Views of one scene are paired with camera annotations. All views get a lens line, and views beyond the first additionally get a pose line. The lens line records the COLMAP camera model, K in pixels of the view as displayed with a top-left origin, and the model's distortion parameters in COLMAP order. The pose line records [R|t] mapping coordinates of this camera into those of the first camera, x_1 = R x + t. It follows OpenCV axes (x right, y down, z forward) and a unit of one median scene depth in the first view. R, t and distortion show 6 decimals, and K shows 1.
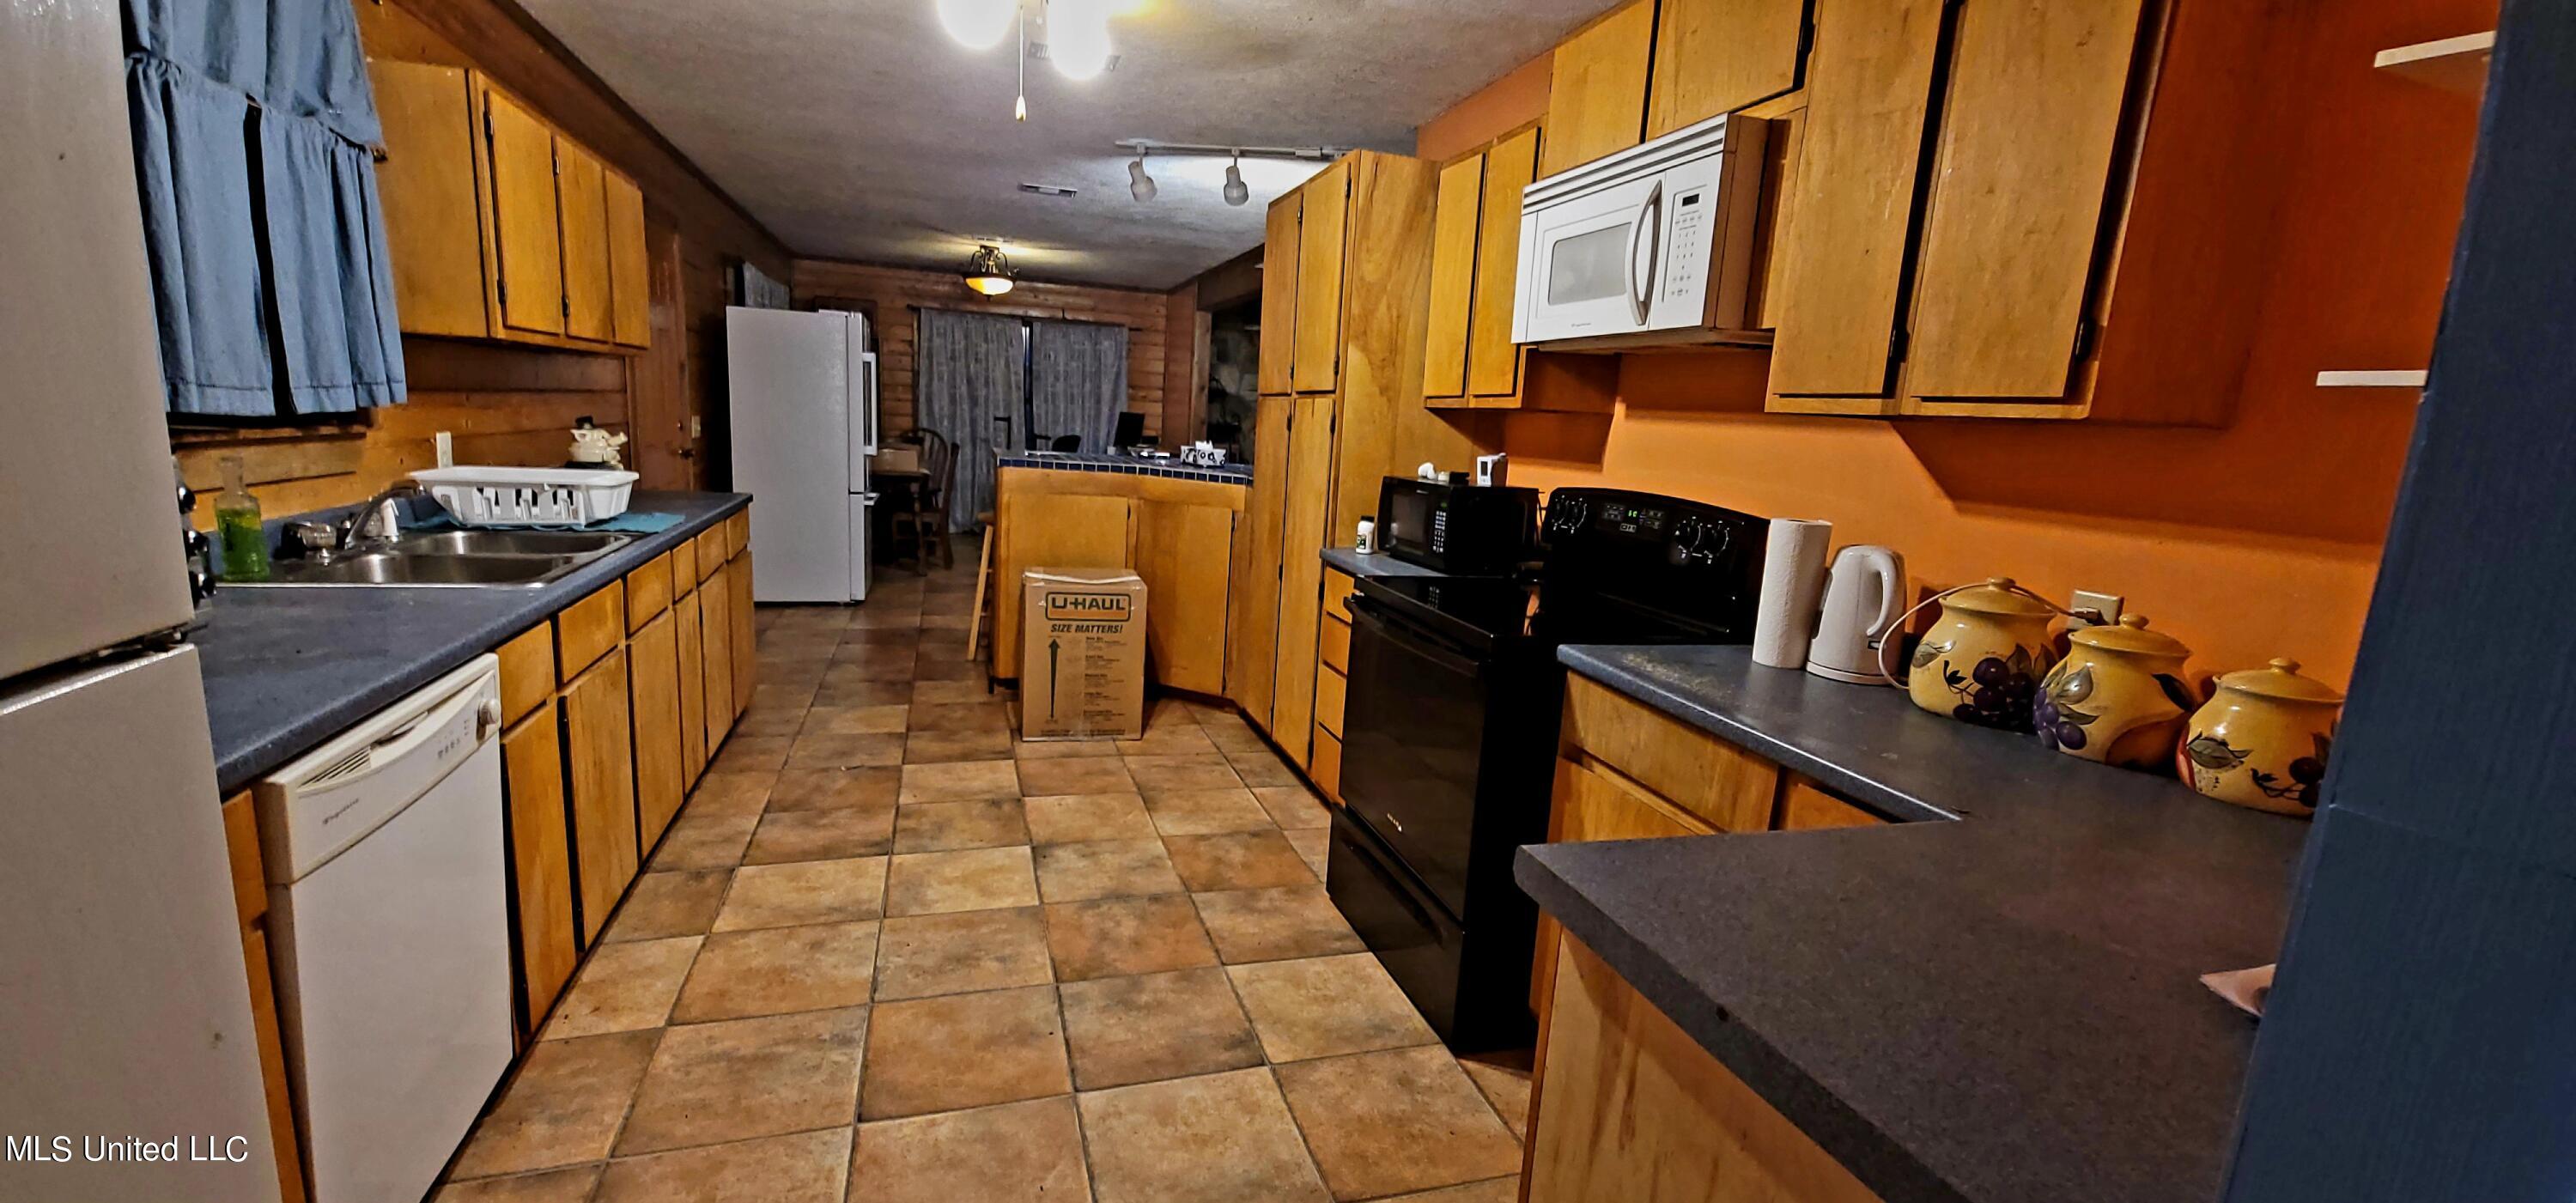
lens RADIAL K [[1035.8, 0, 1276.7], [0, 1035.8, 612.3], [0, 0, 1]] dist [0.001773, -0.006366]
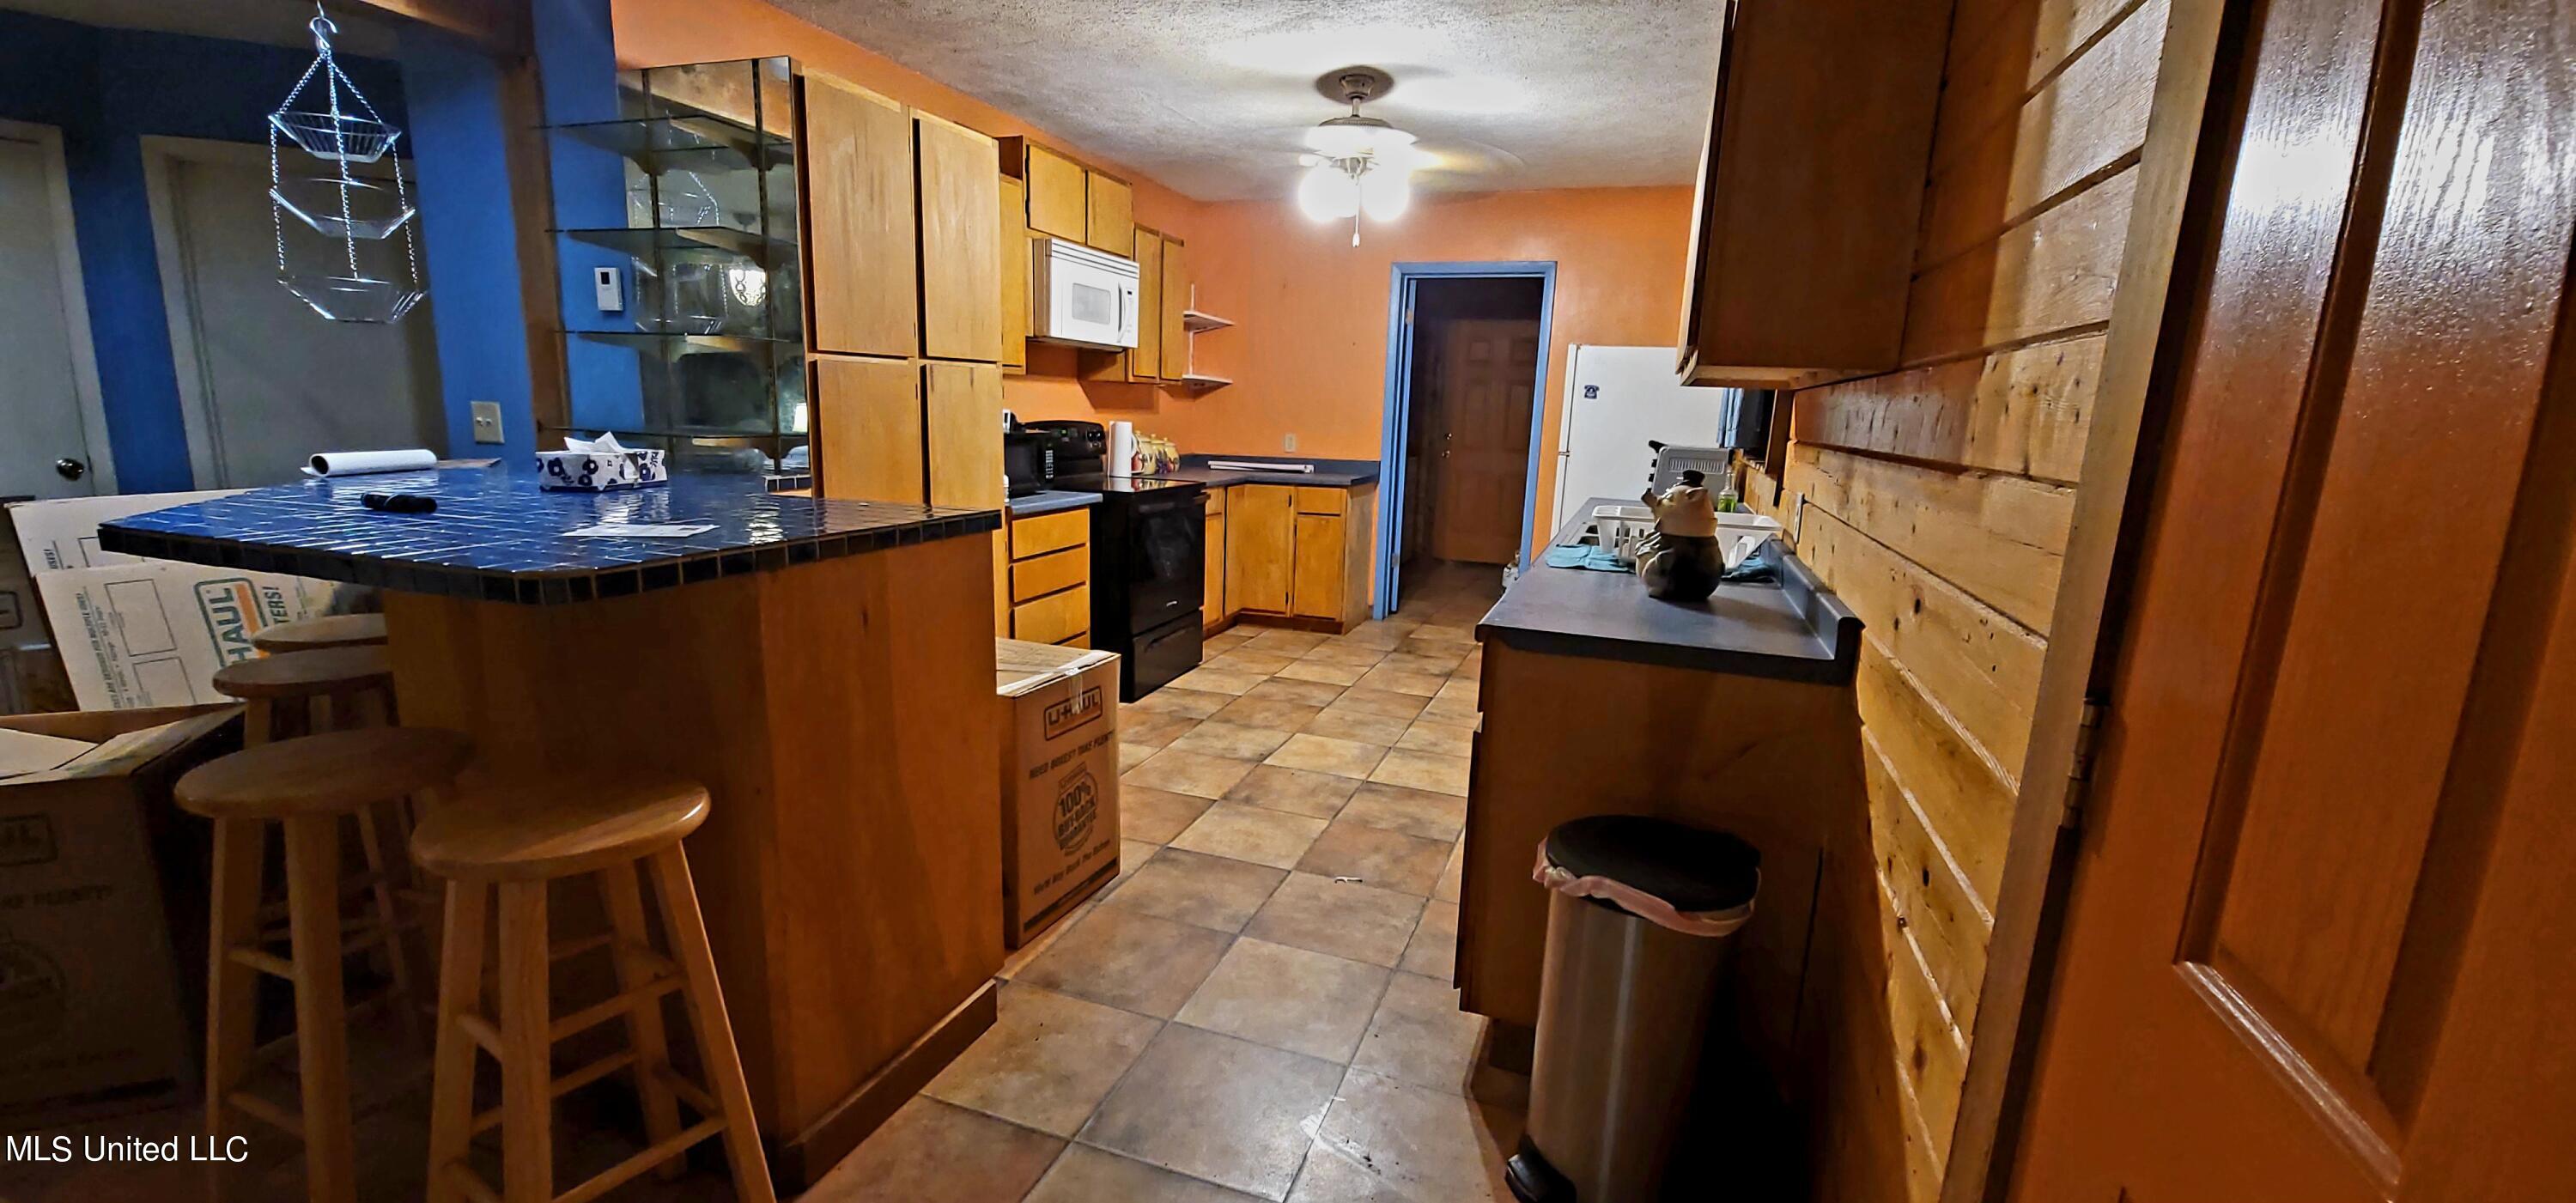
lens RADIAL K [[1035.8, 0, 1276.7], [0, 1035.8, 612.3], [0, 0, 1]] dist [0.001773, -0.006366]
pose [[-0.791430, -0.204877, 0.575902, -0.993594], [0.032933, 0.926496, 0.374860, -0.428341], [-0.610371, 0.315641, -0.726510, 1.969904]]
